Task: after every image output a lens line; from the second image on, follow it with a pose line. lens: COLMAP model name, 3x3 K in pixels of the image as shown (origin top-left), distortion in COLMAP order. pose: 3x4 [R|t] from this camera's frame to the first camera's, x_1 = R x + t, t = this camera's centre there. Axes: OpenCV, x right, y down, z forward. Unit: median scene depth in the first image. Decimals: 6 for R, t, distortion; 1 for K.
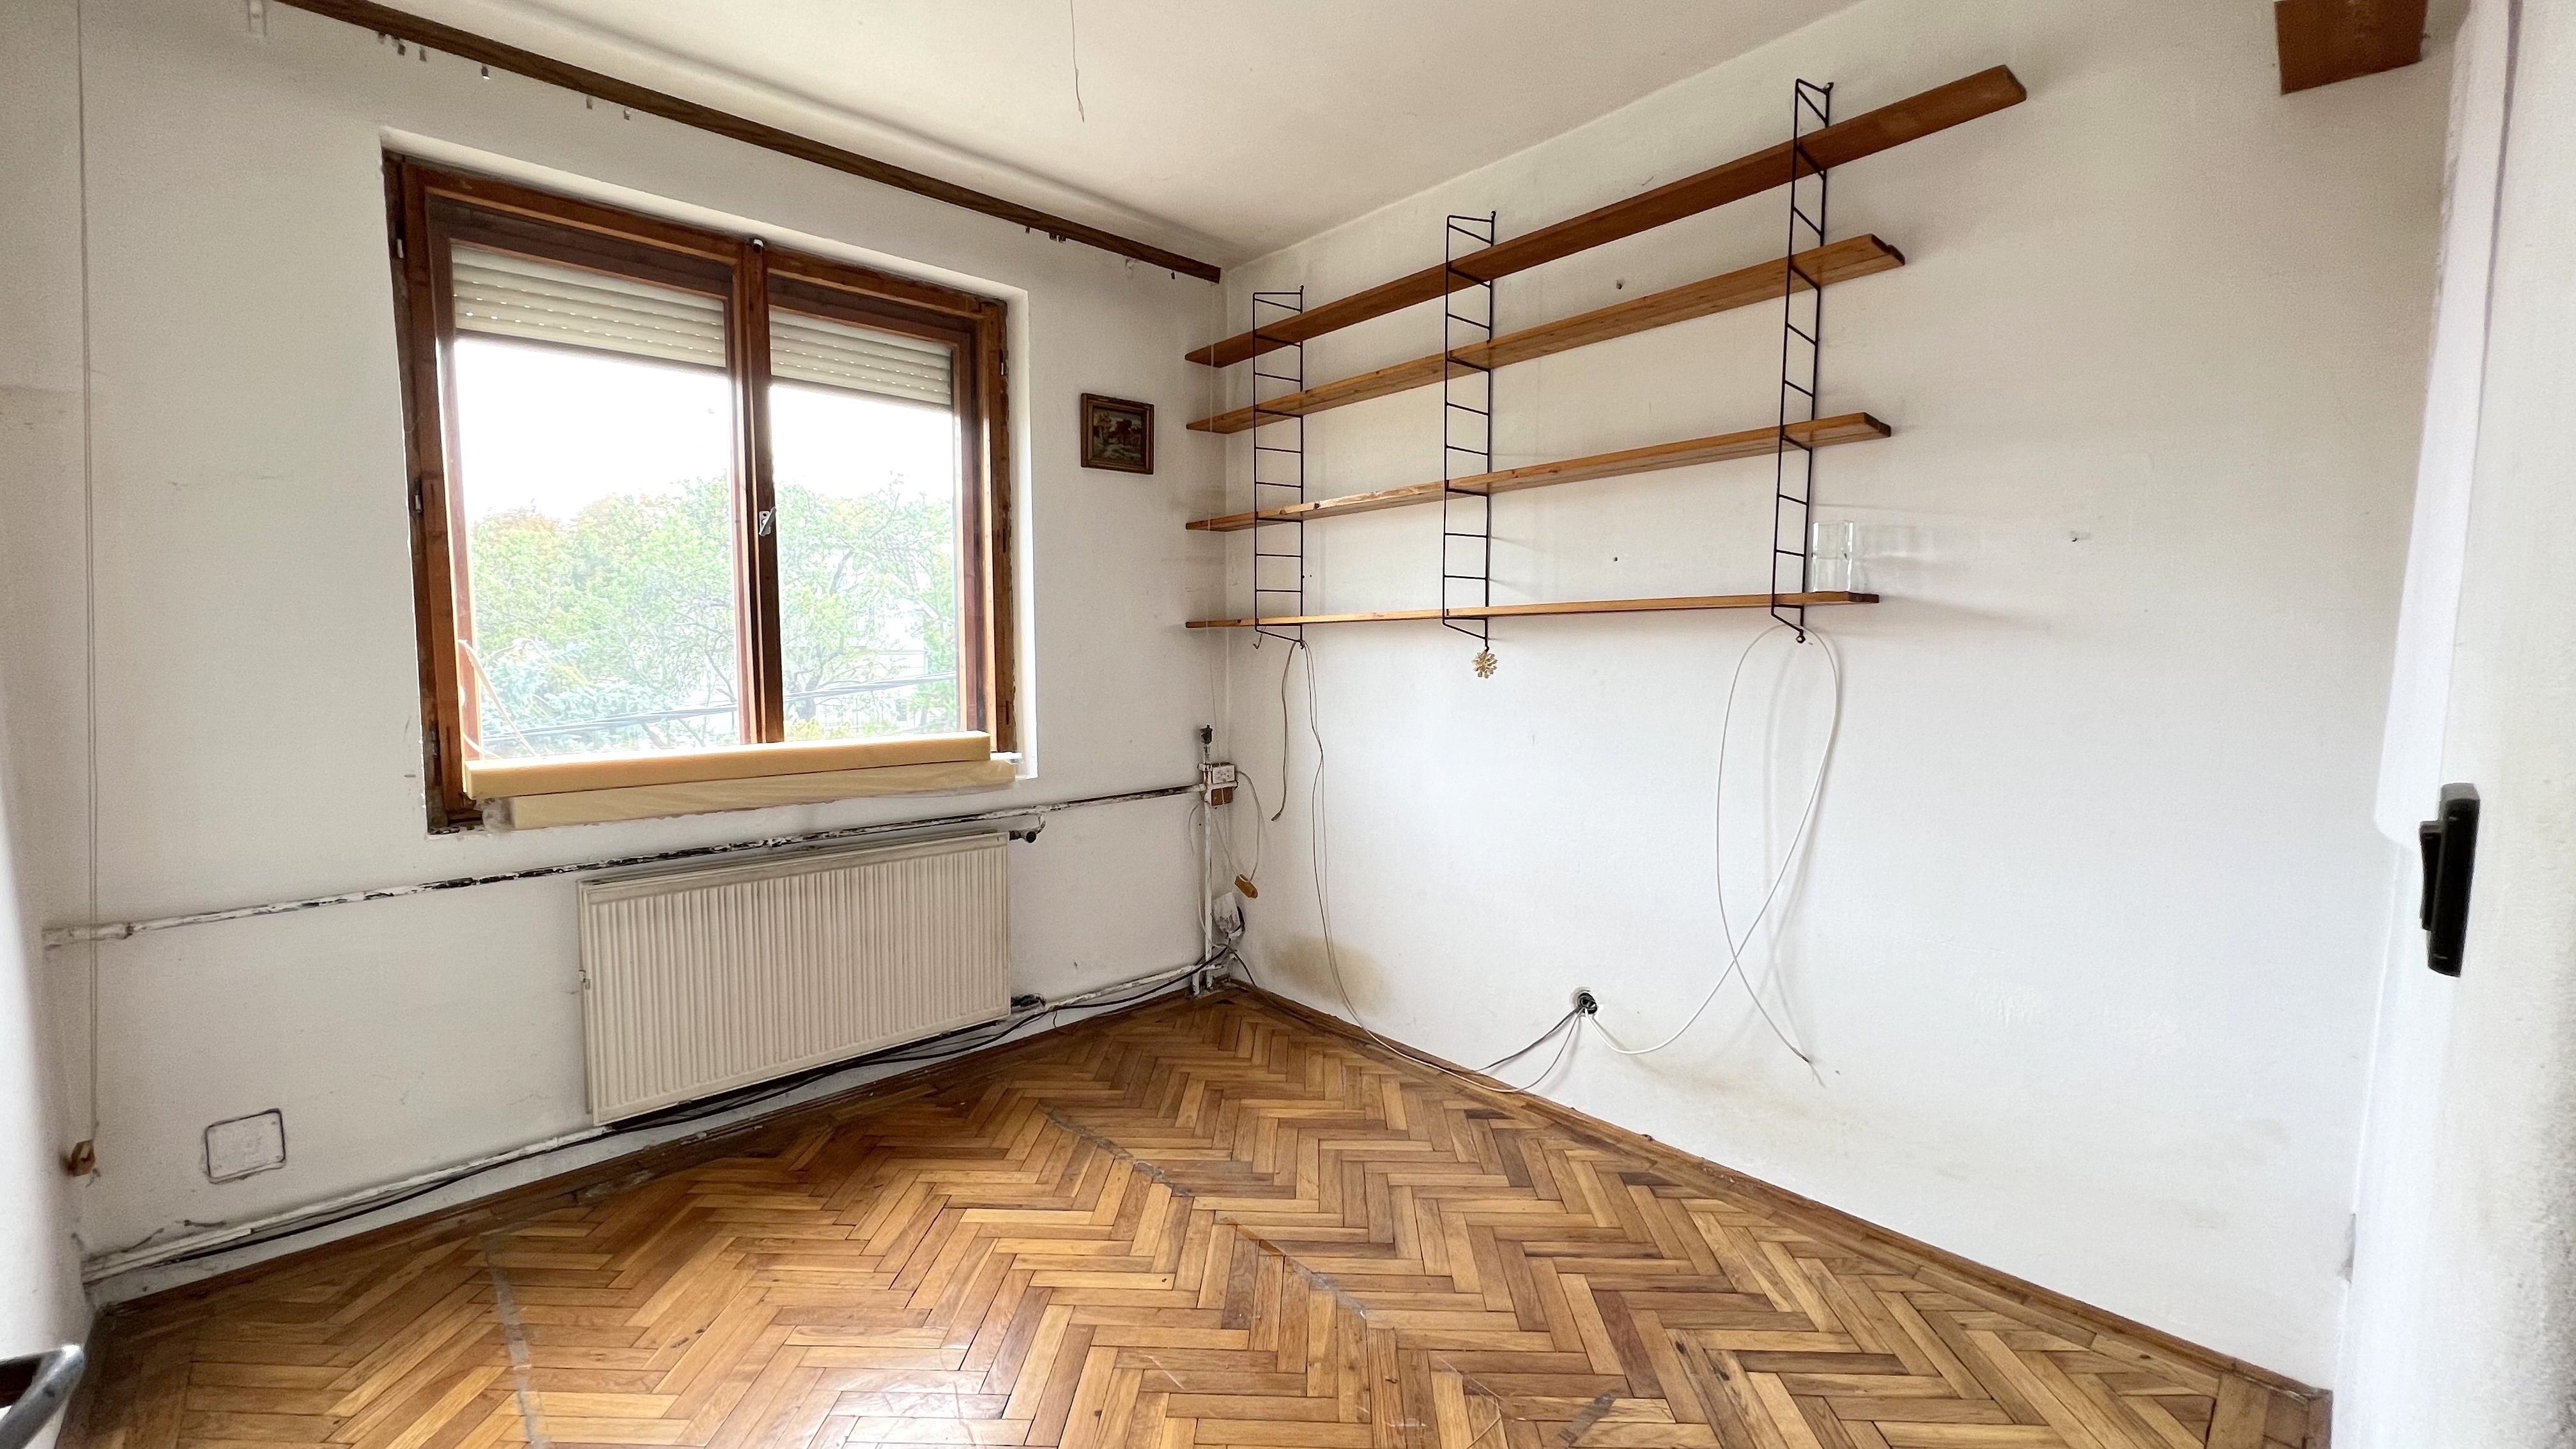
lens RADIAL K [[1033.5, 0, 1288.0], [0, 1033.5, 724.5], [0, 0, 1]] dist [0.001162, 0.000656]
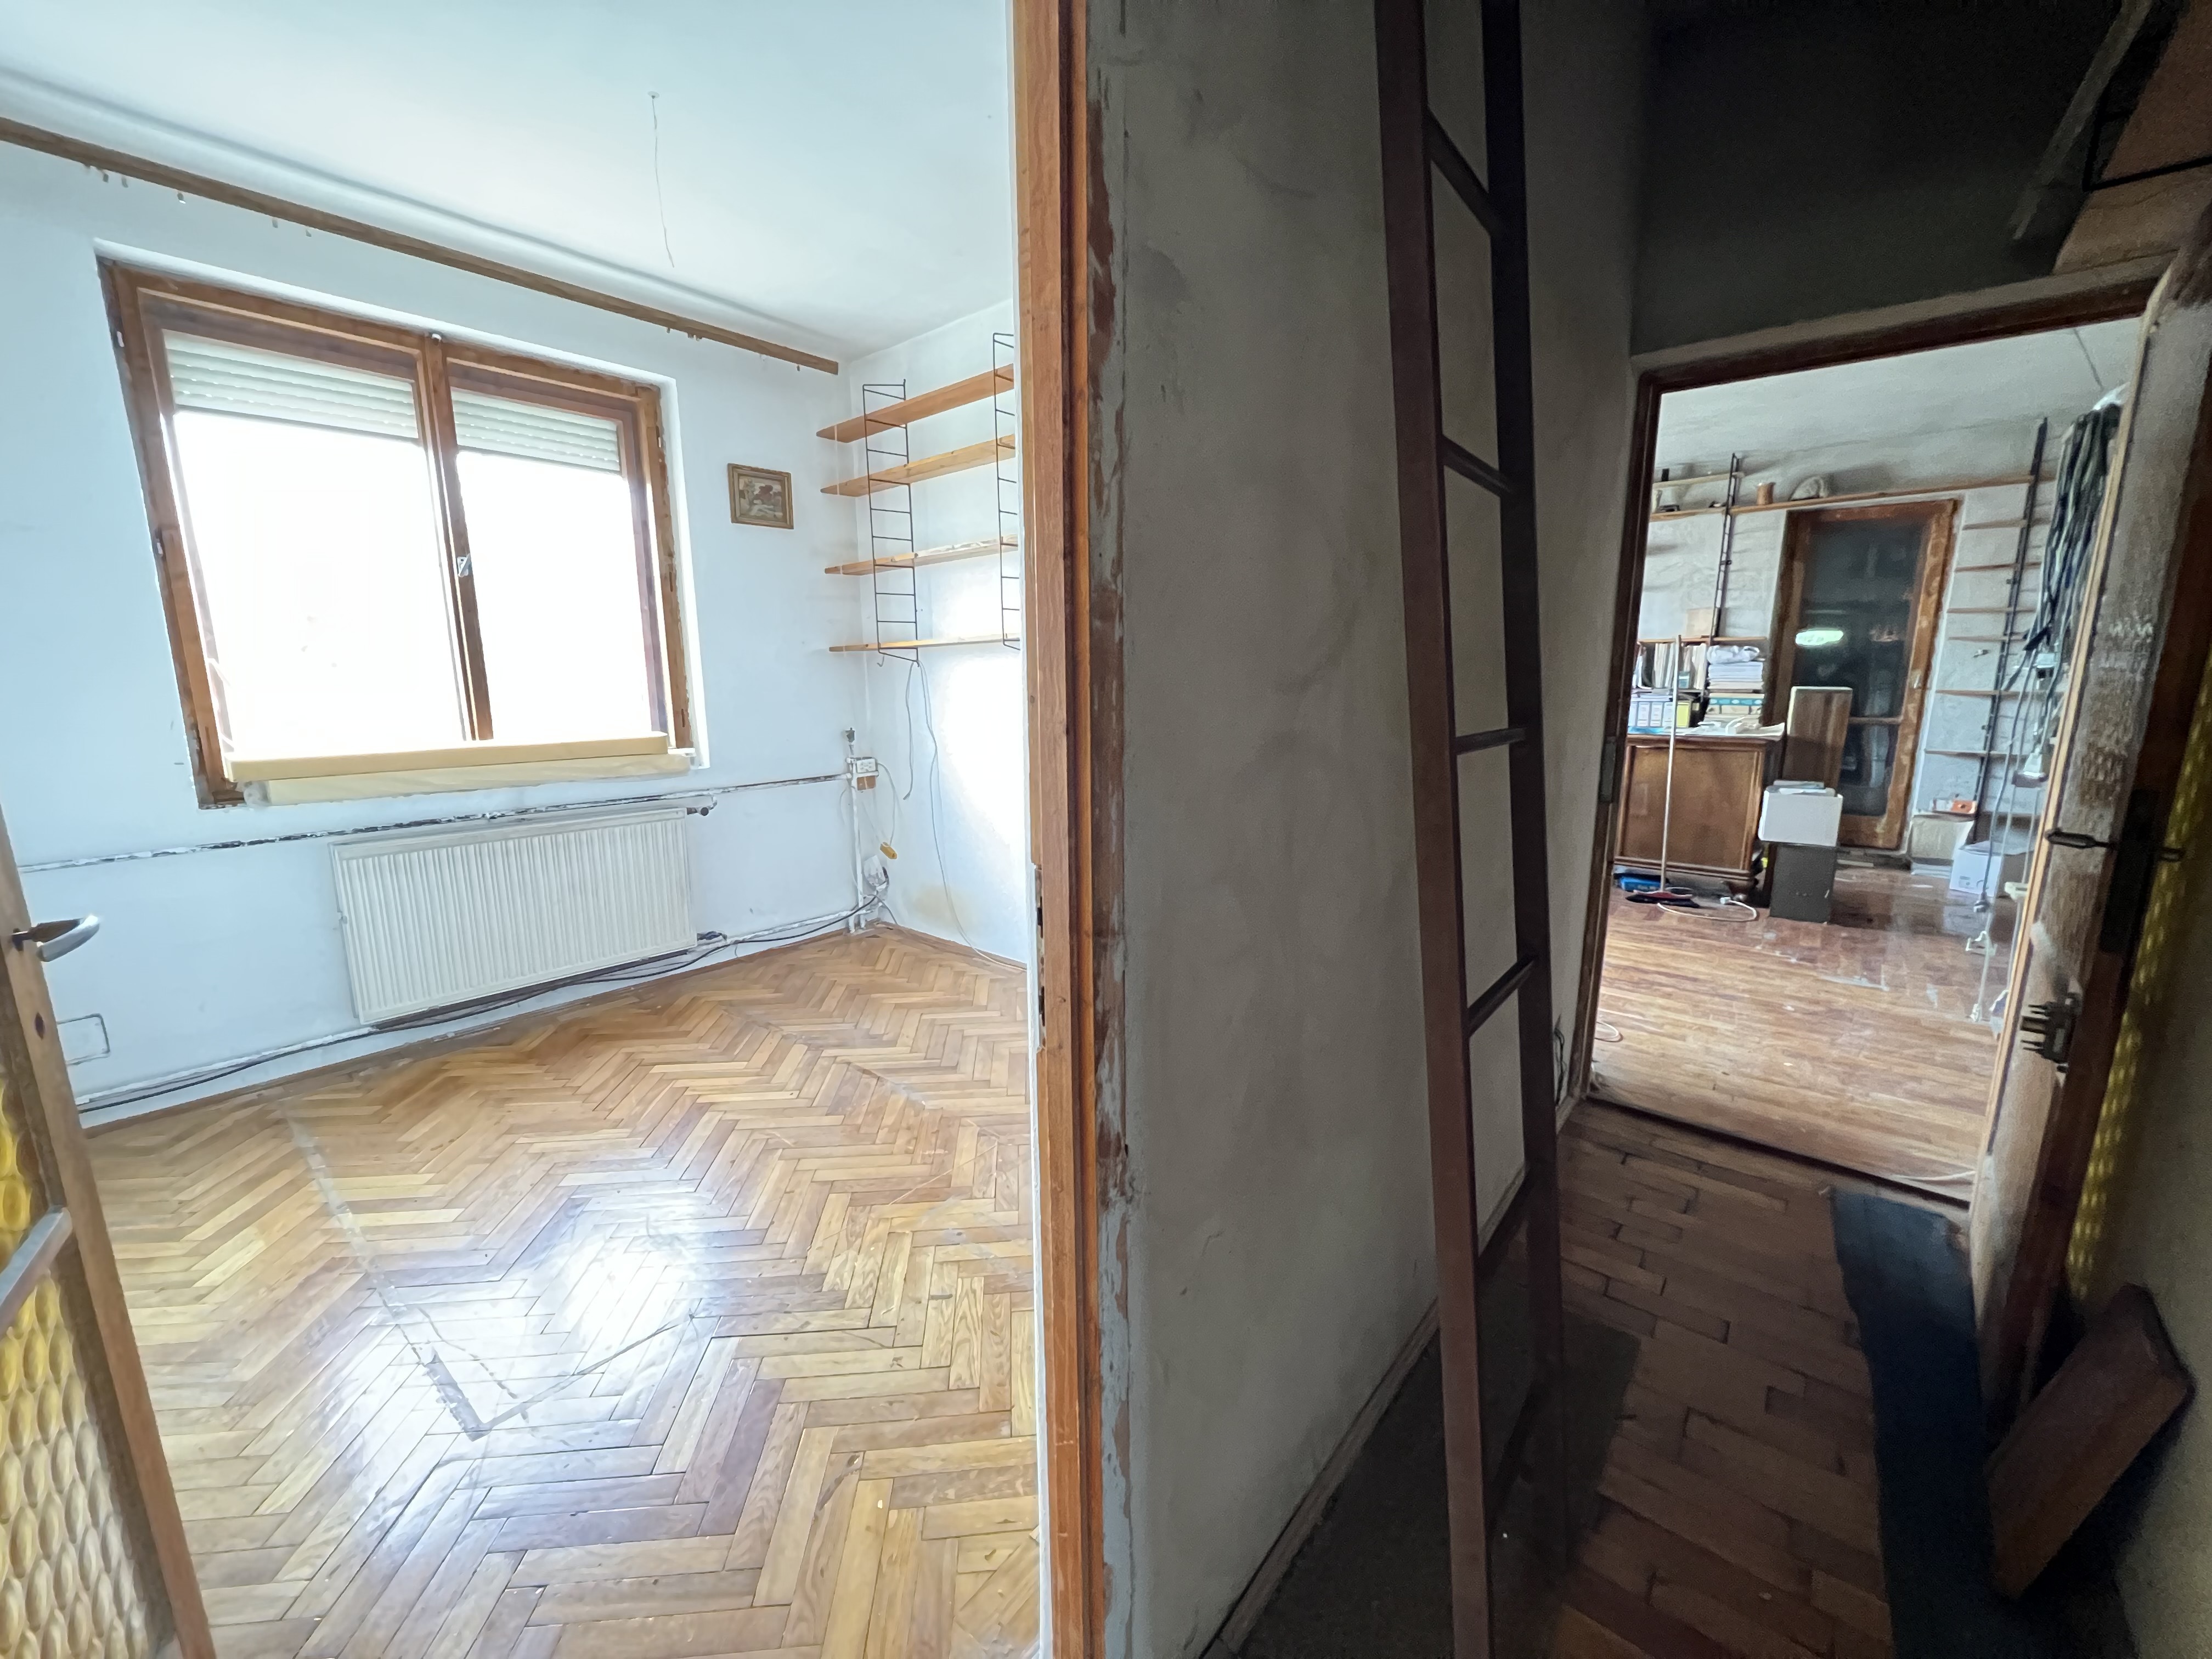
lens RADIAL K [[883.9, 0, 1104.2], [0, 883.9, 830.4], [0, 0, 1]] dist [0.002403, -0.000257]
pose [[0.992968, -0.029843, 0.114557, 0.151887], [0.019087, 0.995402, 0.093862, 0.043450], [-0.116832, -0.091015, 0.988972, -0.211034]]
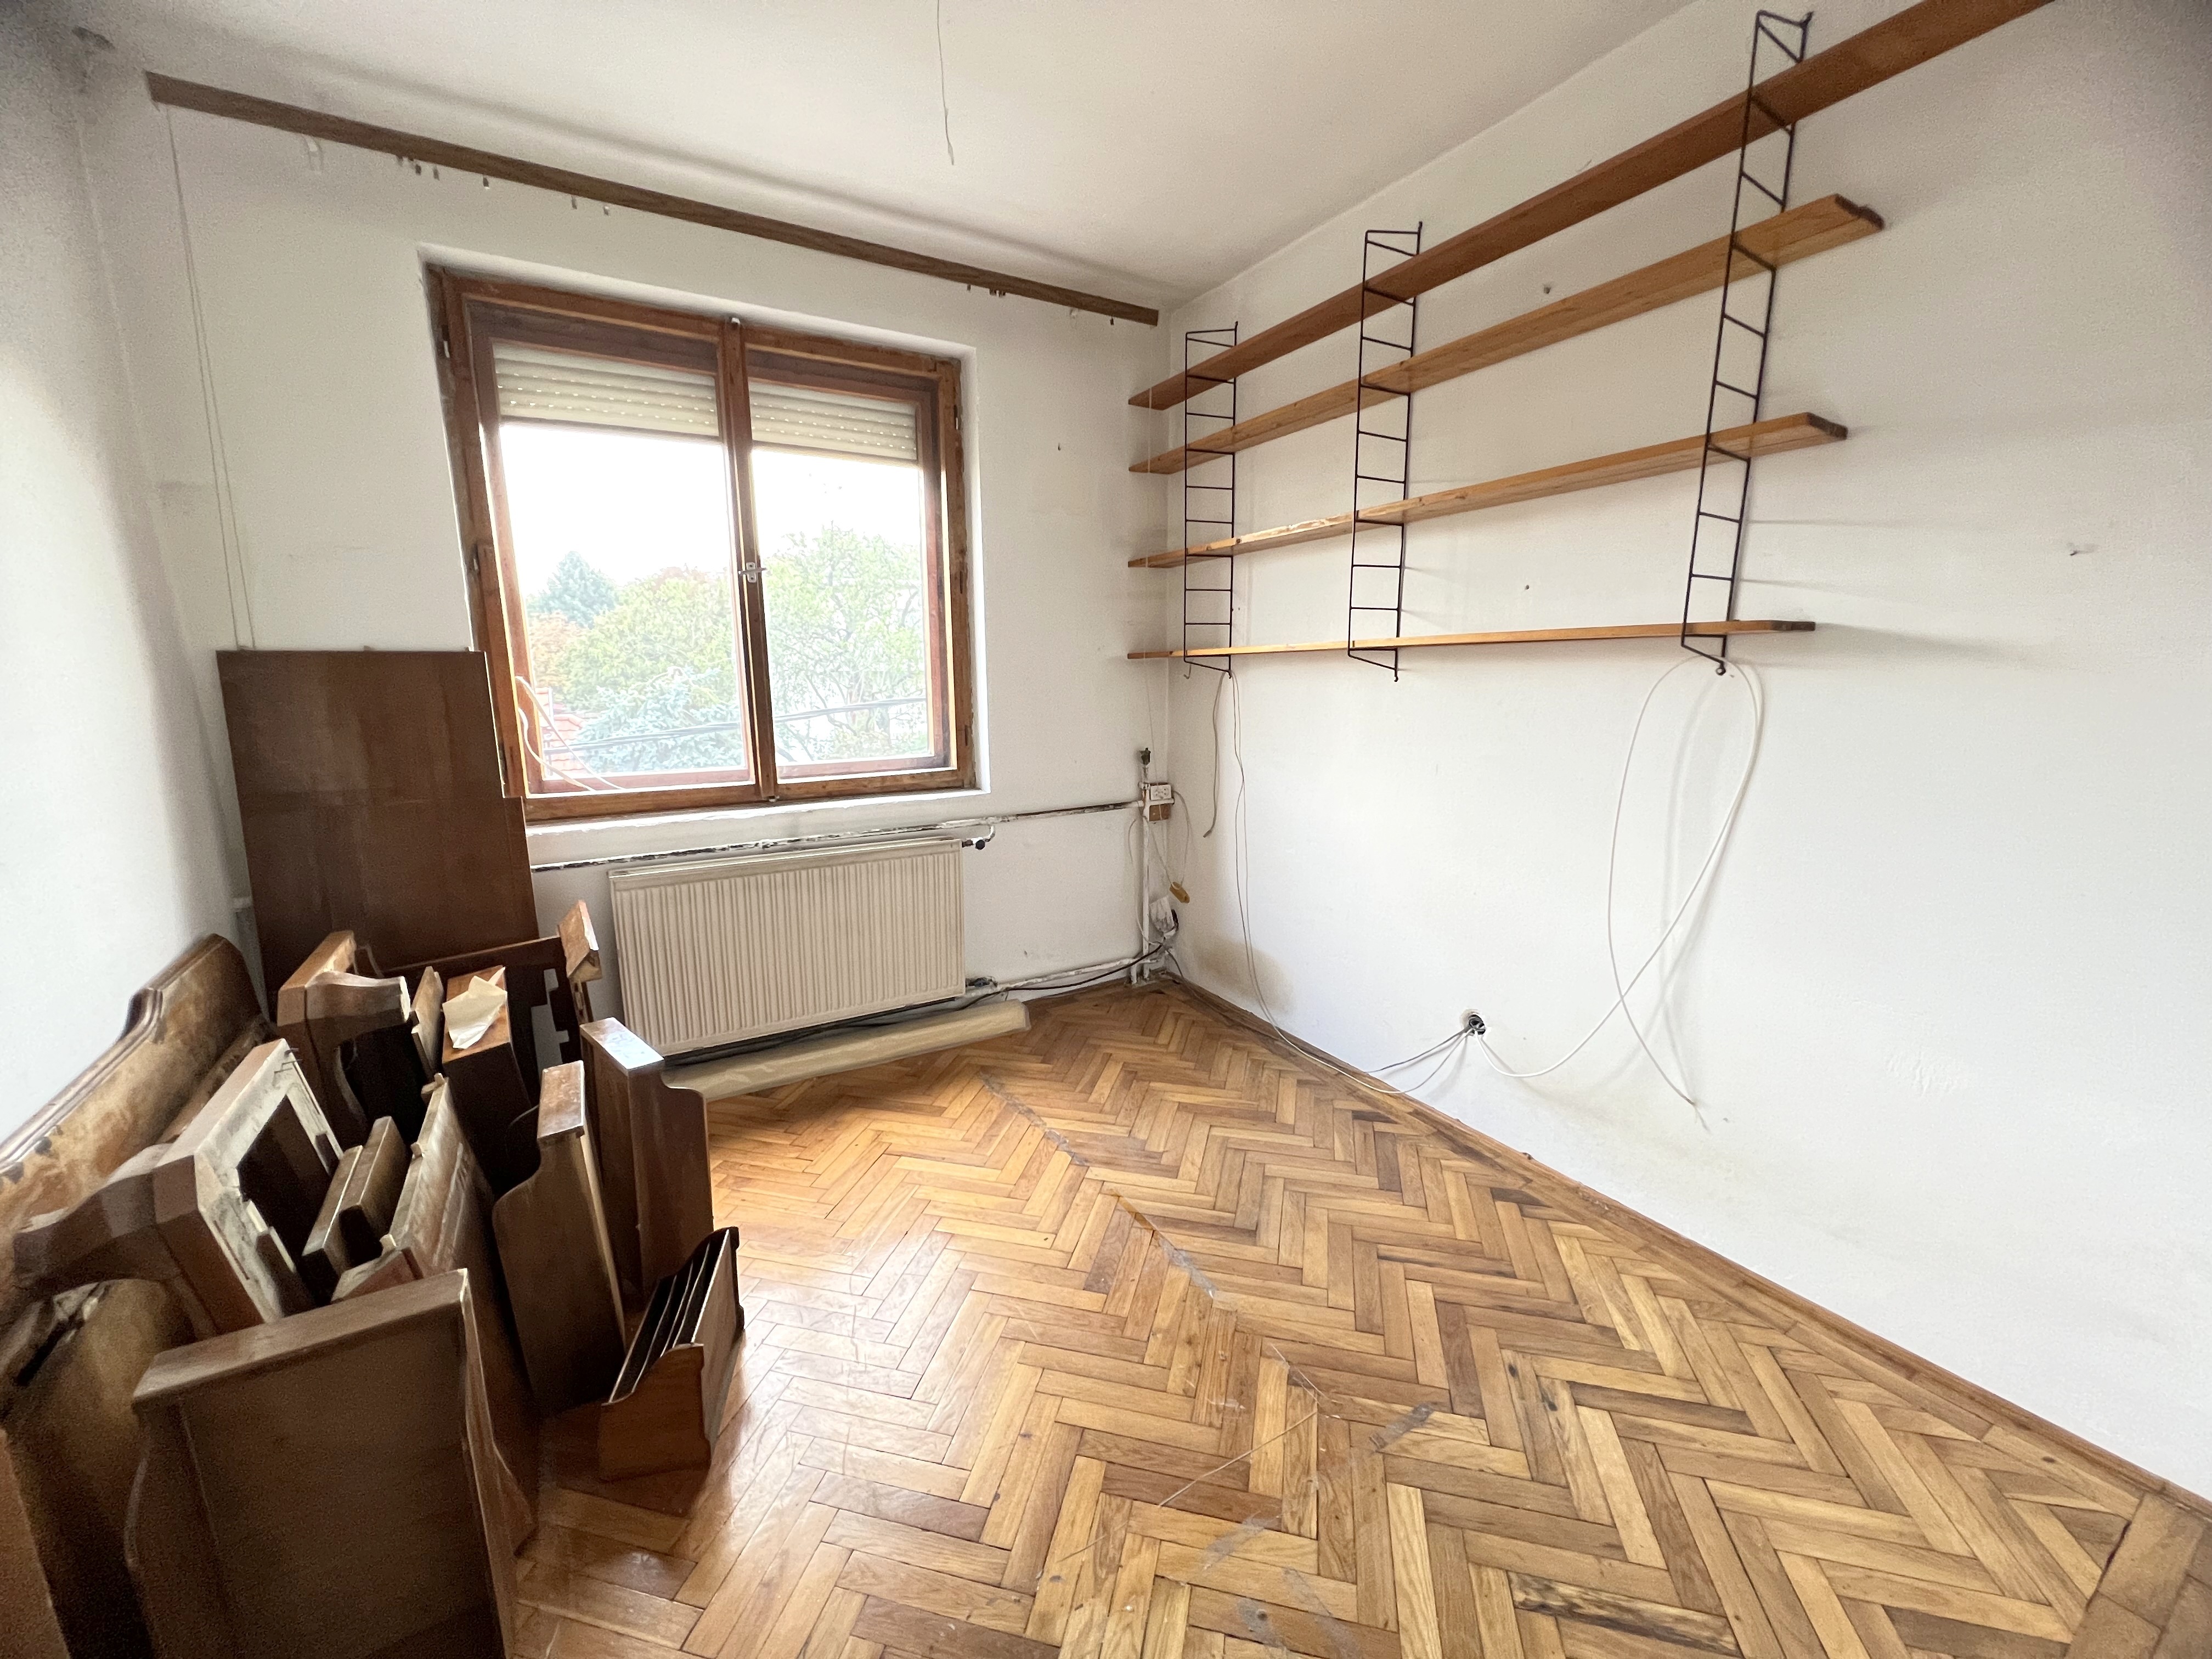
lens RADIAL K [[883.9, 0, 1104.2], [0, 883.9, 830.4], [0, 0, 1]] dist [0.002403, -0.000257]
pose [[0.978406, 0.032410, -0.204137, 0.105086], [-0.010656, 0.994226, 0.106776, -0.017002], [0.206419, -0.102295, 0.973102, 0.081620]]
